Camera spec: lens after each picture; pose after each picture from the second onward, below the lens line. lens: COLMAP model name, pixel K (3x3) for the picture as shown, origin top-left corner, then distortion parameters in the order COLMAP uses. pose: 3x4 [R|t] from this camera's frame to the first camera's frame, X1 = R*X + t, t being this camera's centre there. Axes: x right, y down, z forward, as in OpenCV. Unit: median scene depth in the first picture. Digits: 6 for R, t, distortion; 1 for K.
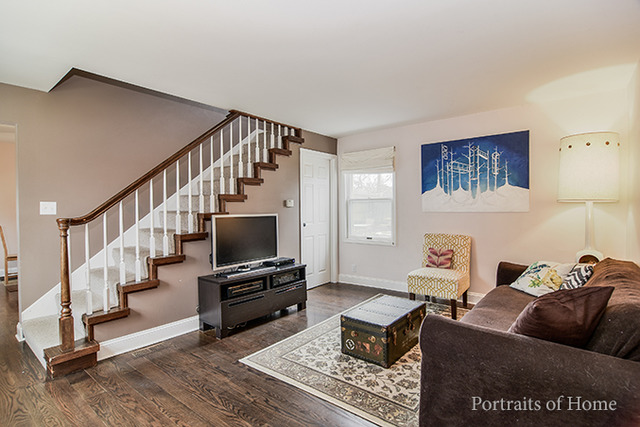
lens RADIAL K [[312.4, 0, 316.1], [0, 312.4, 213.1], [0, 0, 1]] dist [0.000747, 0.000182]
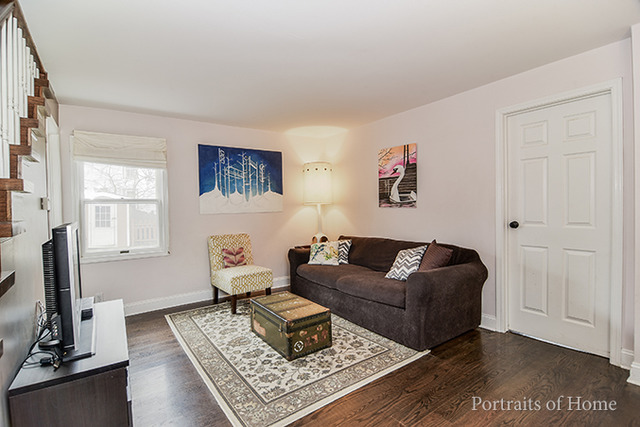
lens RADIAL K [[312.4, 0, 315.9], [0, 312.4, 211.4], [0, 0, 1]] dist [0.000747, 0.000182]
pose [[0.264909, -0.010405, 0.964217, -0.567185], [0.037522, 0.999296, 0.000475, 0.000041], [-0.963543, 0.036054, 0.265113, 0.469075]]
